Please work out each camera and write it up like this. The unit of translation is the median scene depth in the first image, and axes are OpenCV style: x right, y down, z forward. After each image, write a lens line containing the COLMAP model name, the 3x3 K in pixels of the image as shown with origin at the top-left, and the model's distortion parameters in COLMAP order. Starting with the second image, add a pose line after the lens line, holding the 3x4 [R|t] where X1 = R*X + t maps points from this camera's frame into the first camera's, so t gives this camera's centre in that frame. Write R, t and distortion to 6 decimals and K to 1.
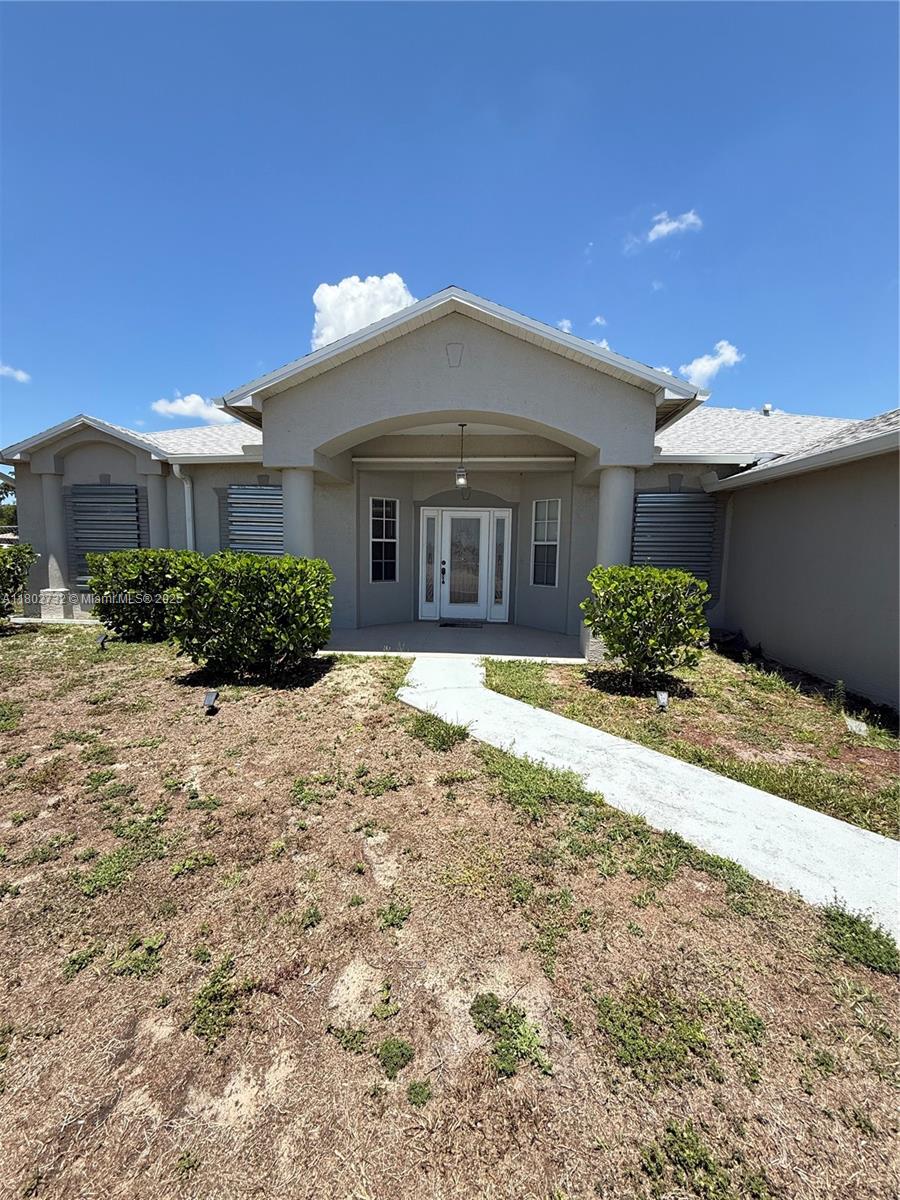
lens RADIAL K [[477.1, 0, 450.0], [0, 477.1, 600.0], [0, 0, 1]] dist [0.000372, 0.000020]
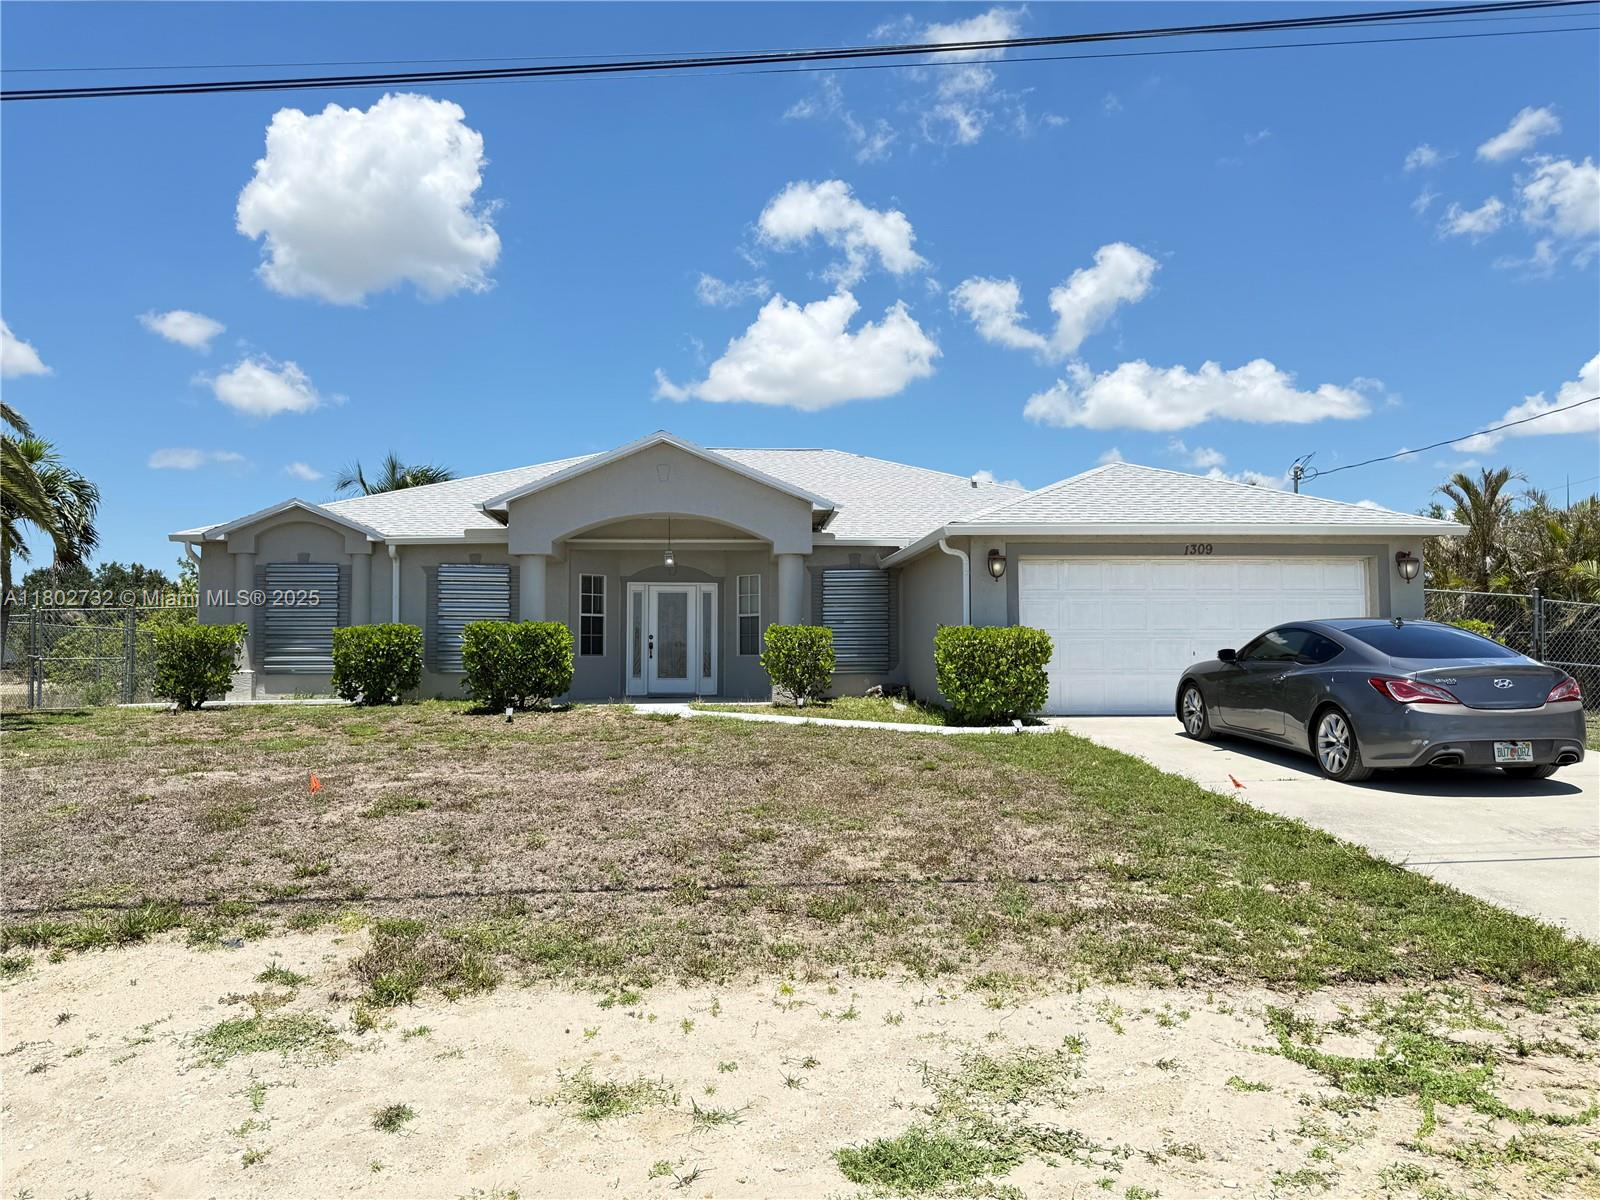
lens RADIAL K [[1113.2, 0, 800.0], [0, 1113.2, 600.0], [0, 0, 1]] dist [0.199182, 0.000097]
pose [[0.987869, -0.011675, 0.154848, -0.073889], [0.036140, 0.987075, -0.156134, 0.244053], [-0.151024, 0.159836, 0.975523, -1.473567]]
